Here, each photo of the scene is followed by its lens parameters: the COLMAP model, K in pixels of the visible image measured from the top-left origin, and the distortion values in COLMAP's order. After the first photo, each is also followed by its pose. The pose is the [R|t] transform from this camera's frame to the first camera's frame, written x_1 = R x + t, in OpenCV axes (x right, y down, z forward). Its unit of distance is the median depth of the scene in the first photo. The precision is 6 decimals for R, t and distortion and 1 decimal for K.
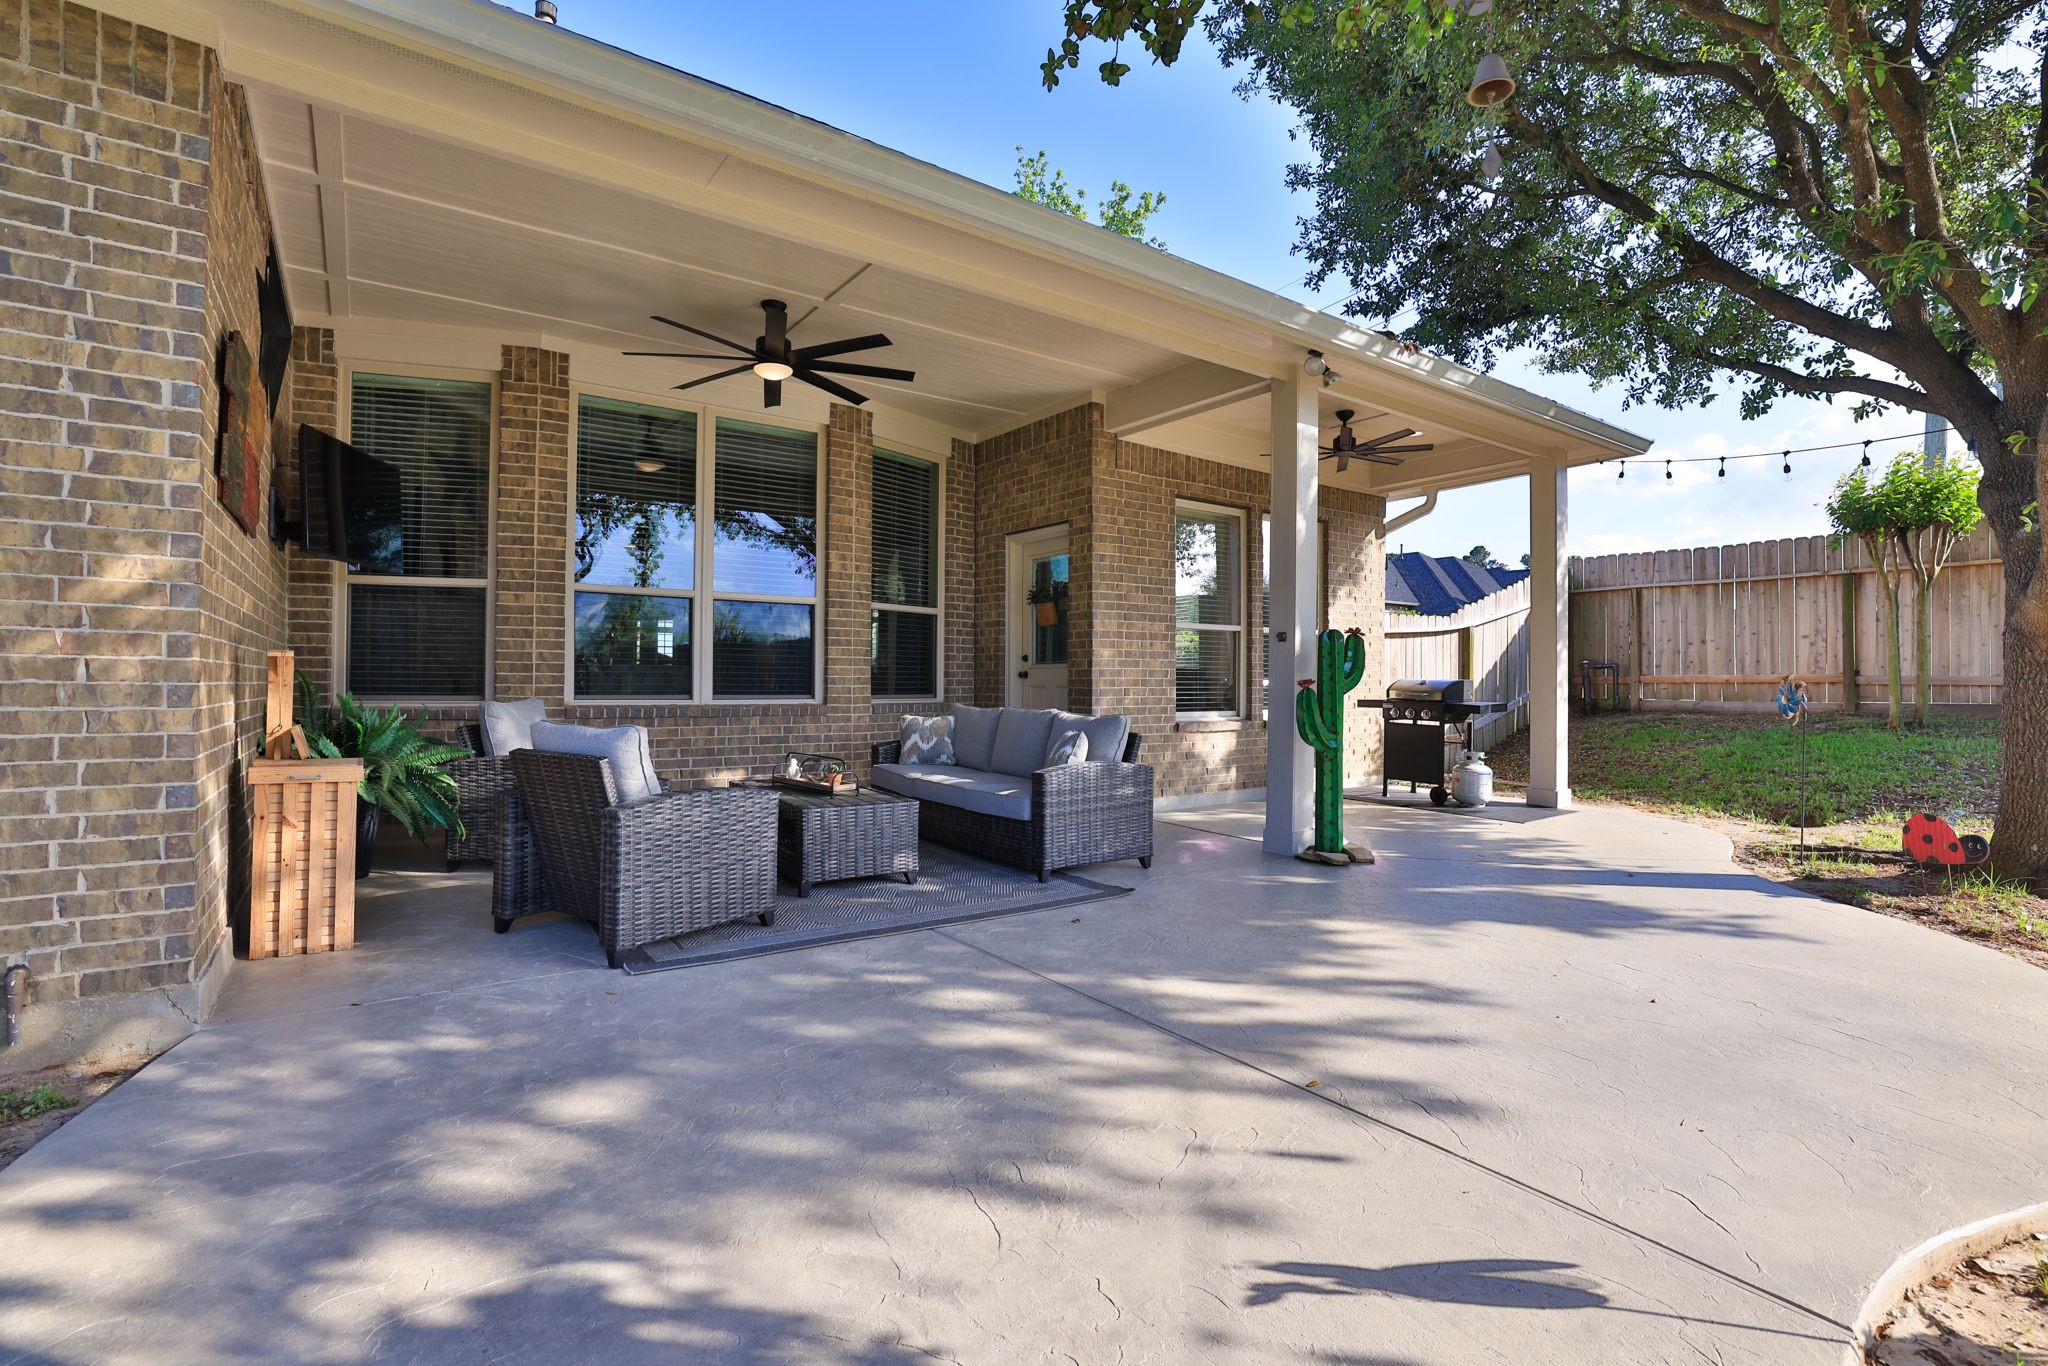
lens RADIAL K [[931.6, 0, 1019.3], [0, 931.6, 677.6], [0, 0, 1]] dist [-0.025472, 0.005431]
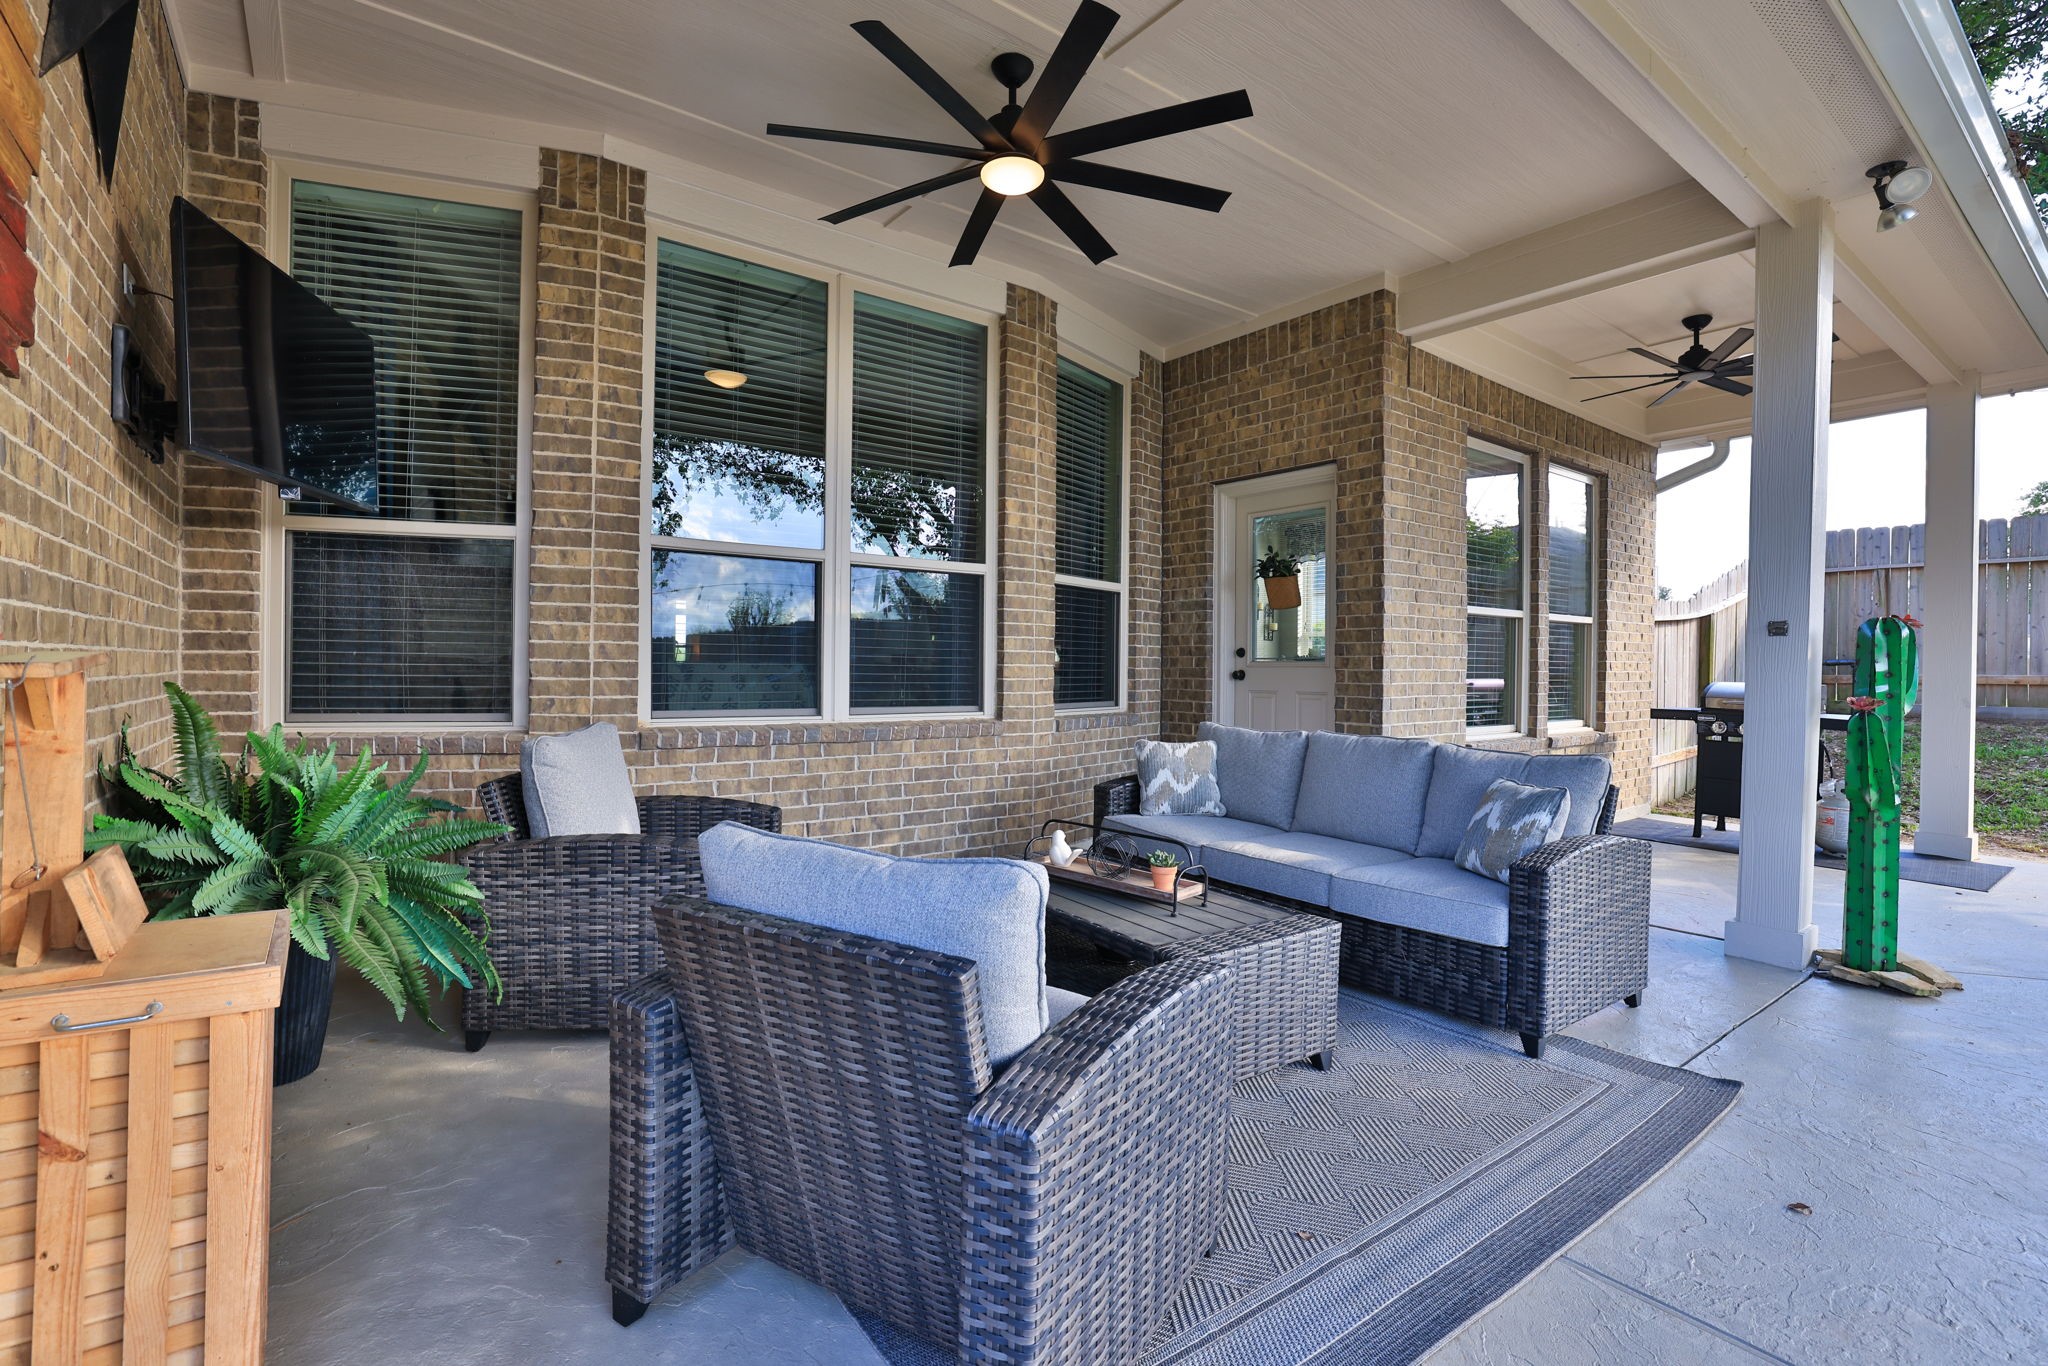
lens RADIAL K [[931.6, 0, 1024.9], [0, 931.6, 676.5], [0, 0, 1]] dist [-0.025472, 0.005431]
pose [[0.999655, 0.005052, 0.025756, -0.227069], [-0.005457, 0.999863, 0.015646, -0.015534], [-0.025673, -0.015781, 0.999546, 0.335713]]
